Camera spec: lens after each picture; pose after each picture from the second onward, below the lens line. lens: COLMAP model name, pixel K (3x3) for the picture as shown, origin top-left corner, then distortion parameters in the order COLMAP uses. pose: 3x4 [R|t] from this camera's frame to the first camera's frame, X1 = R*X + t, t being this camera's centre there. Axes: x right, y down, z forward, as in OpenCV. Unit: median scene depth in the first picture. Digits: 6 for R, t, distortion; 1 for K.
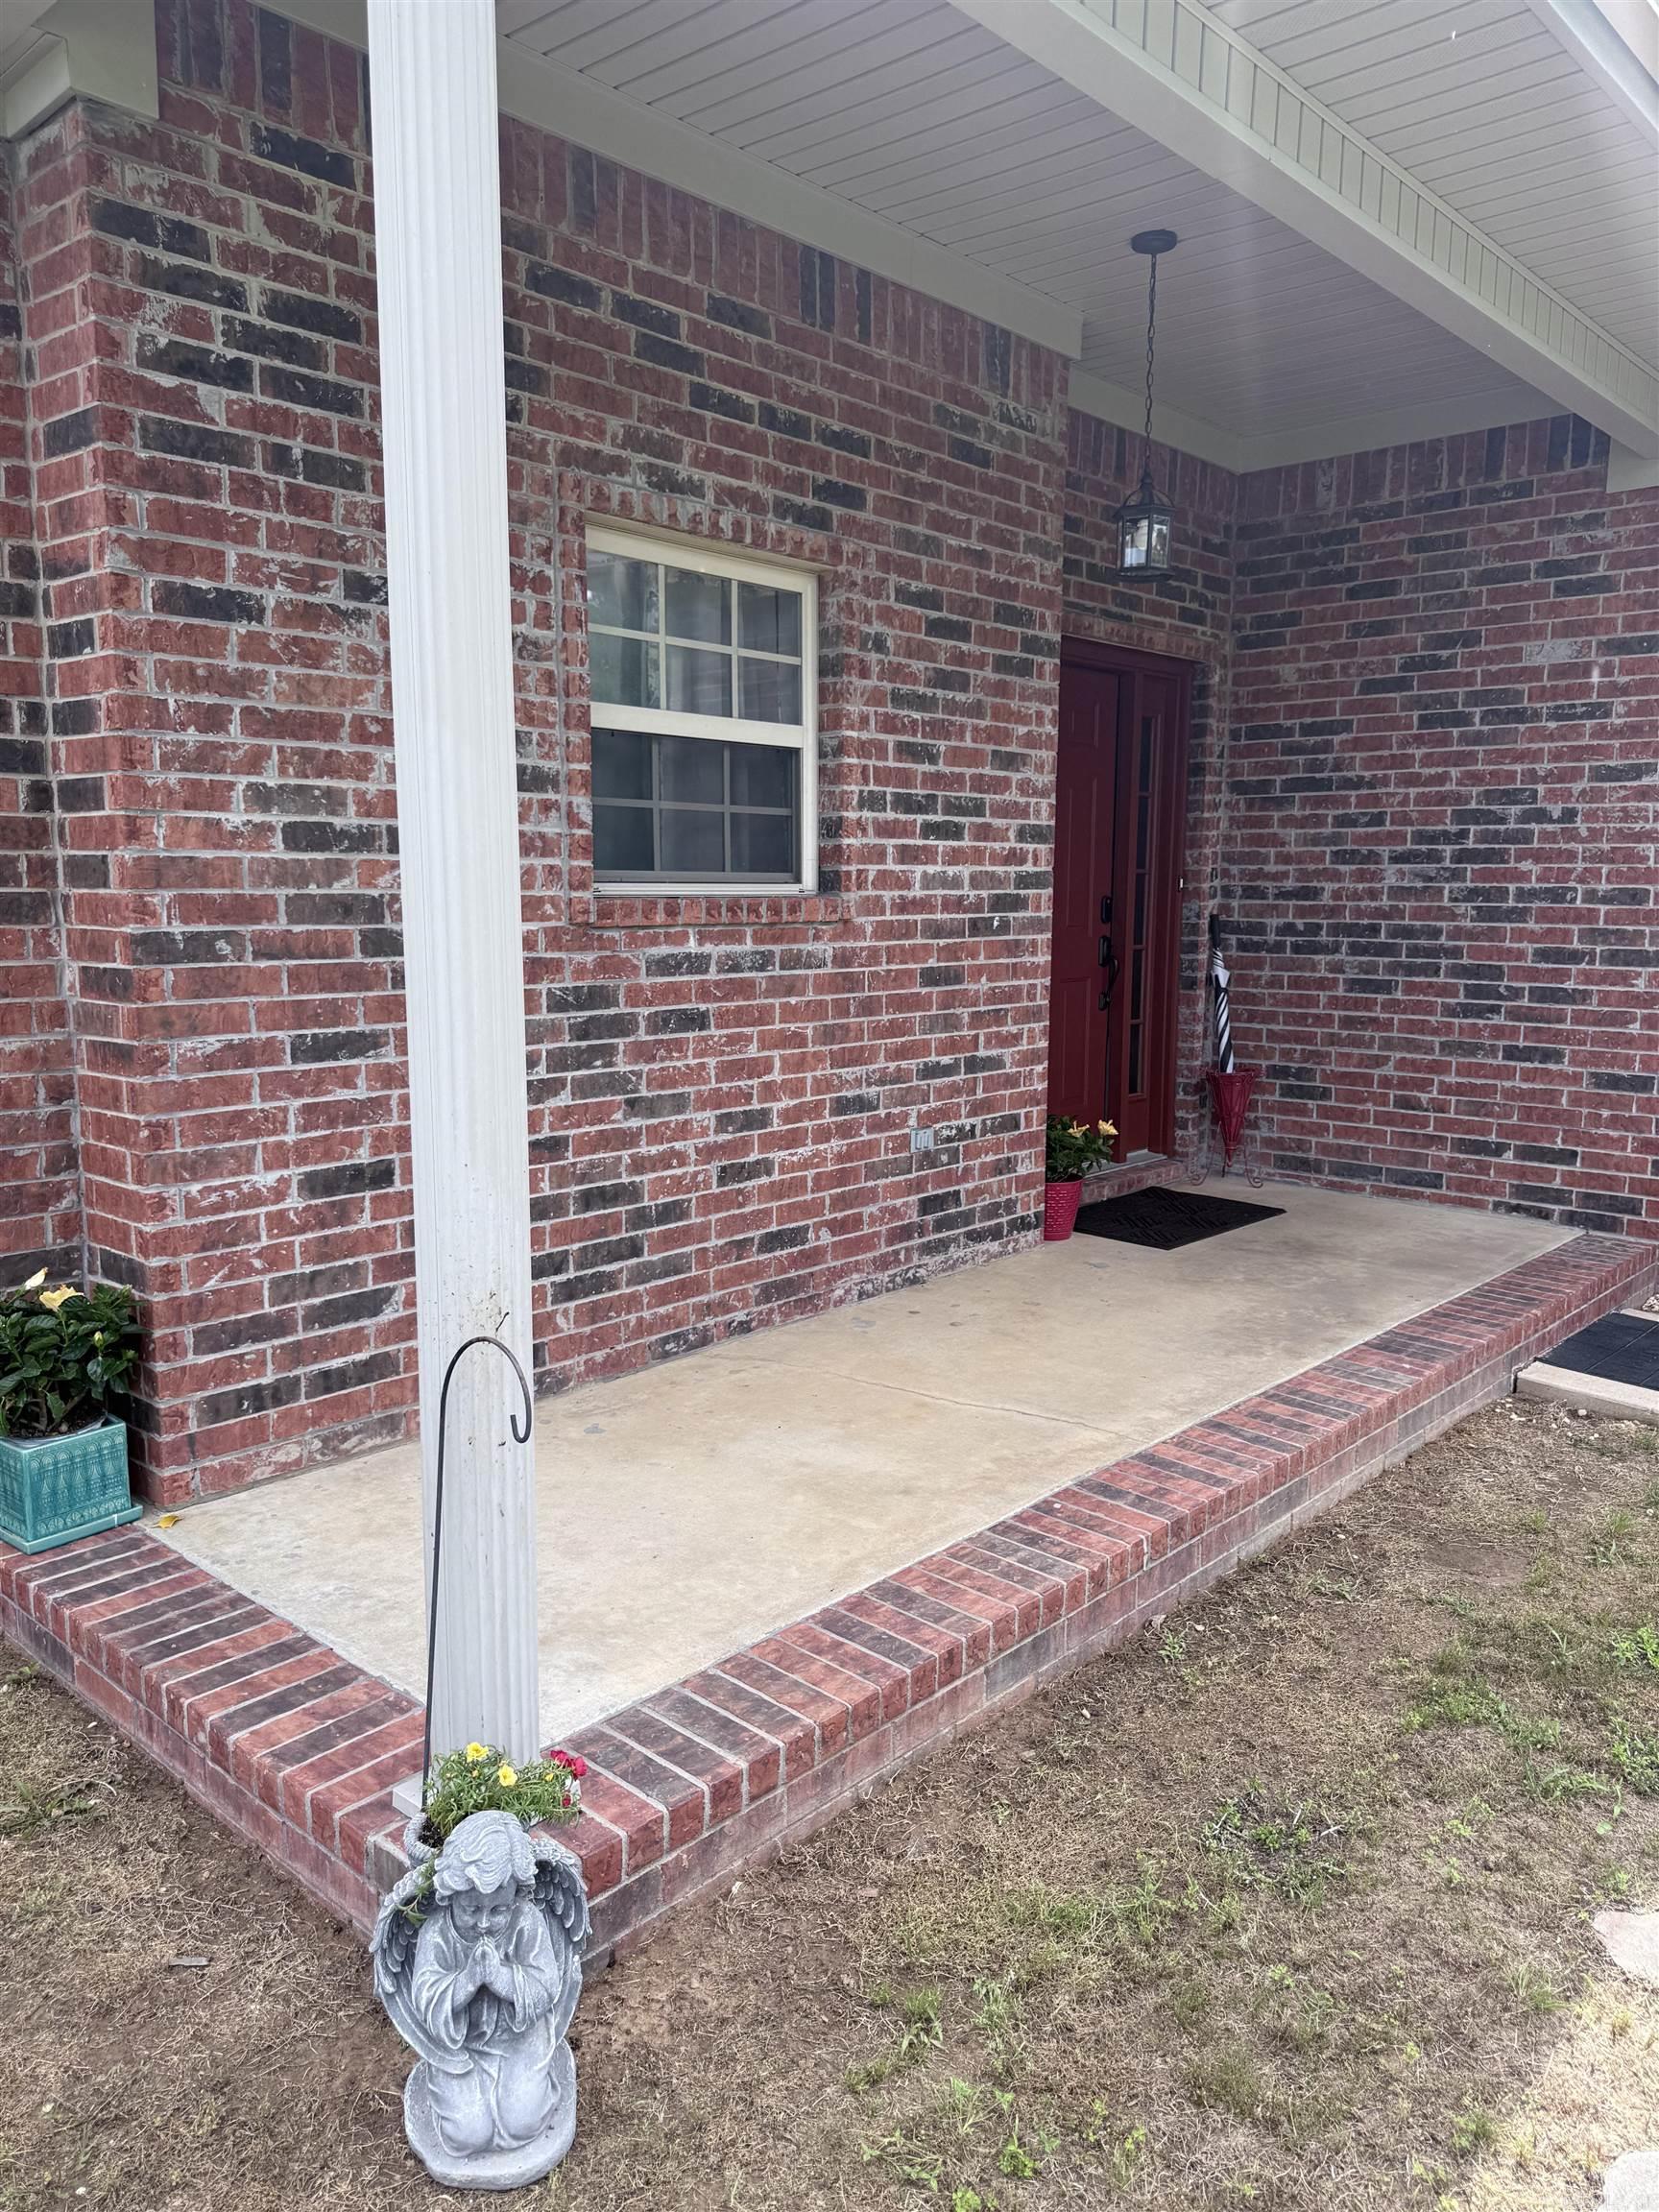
lens RADIAL K [[1578.0, 0, 834.1], [0, 1578.0, 1129.8], [0, 0, 1]] dist [0.078178, -0.000533]
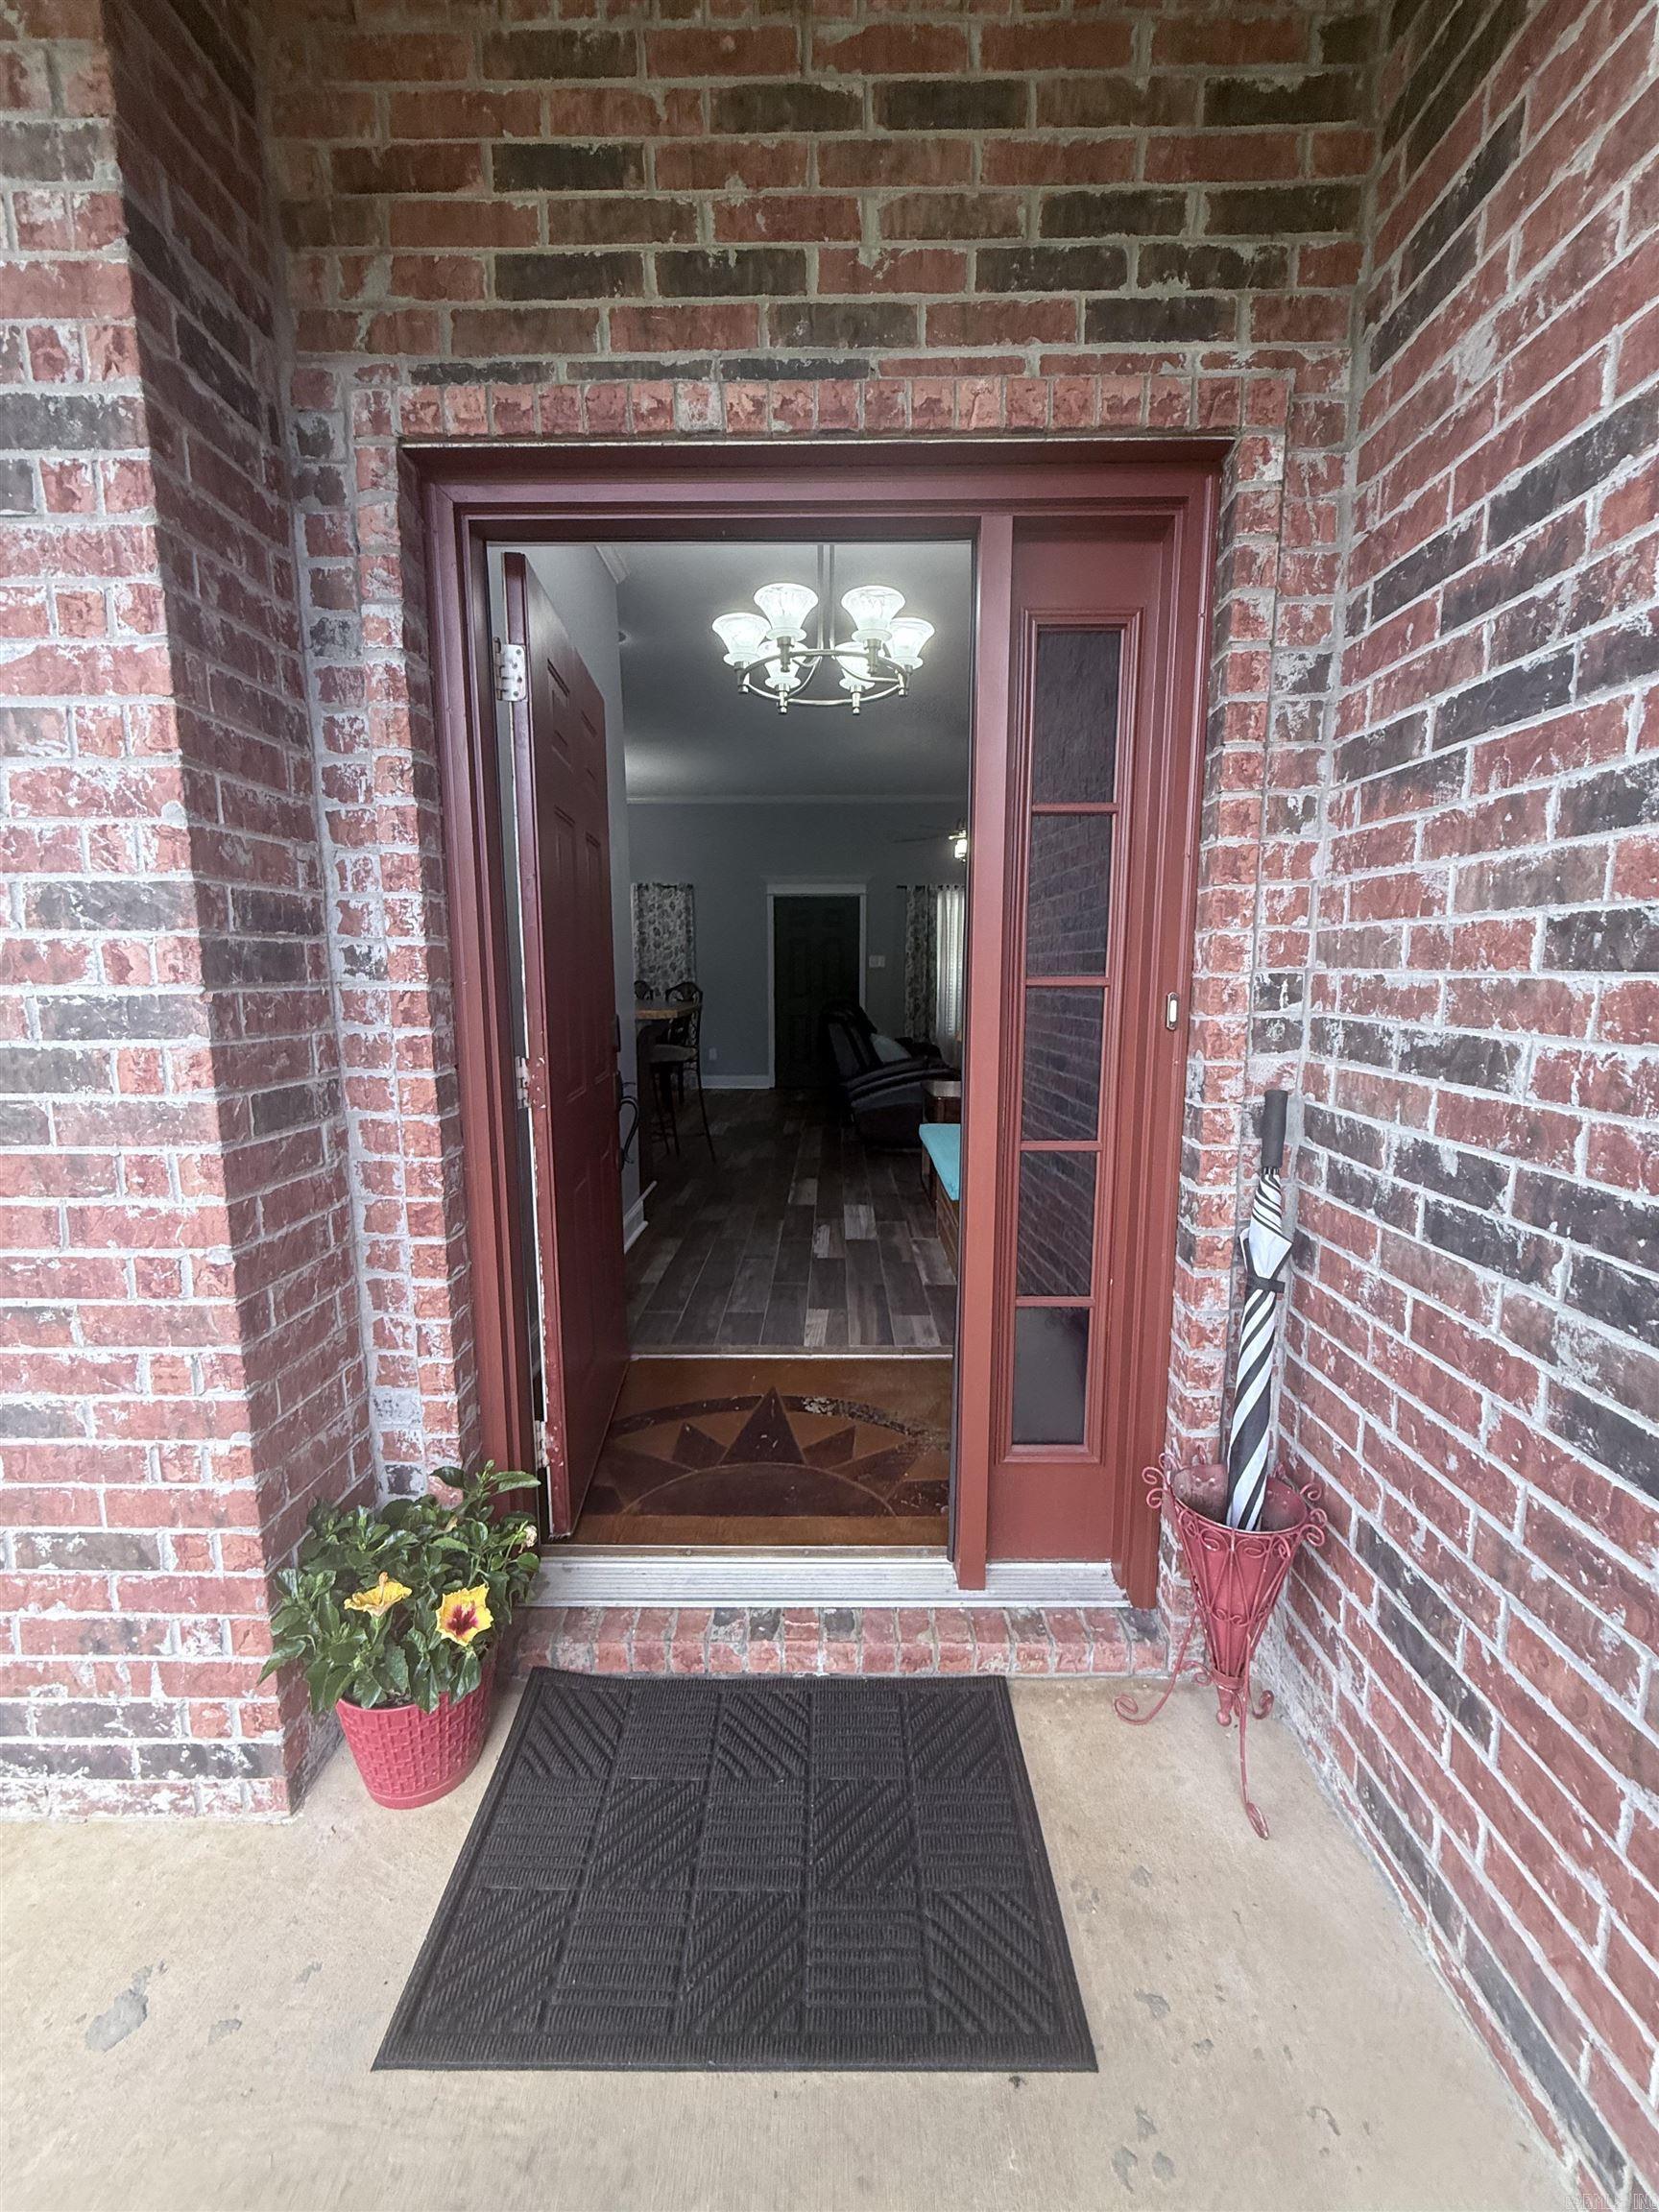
lens RADIAL K [[889.7, 0, 829.5], [0, 889.7, 1106.0], [0, 0, 1]] dist [0.000728, 0.000087]
pose [[0.665369, 0.108911, -0.738527, 0.346091], [-0.110536, 0.992769, 0.046817, -0.135829], [0.738286, 0.050483, 0.672596, 0.801910]]
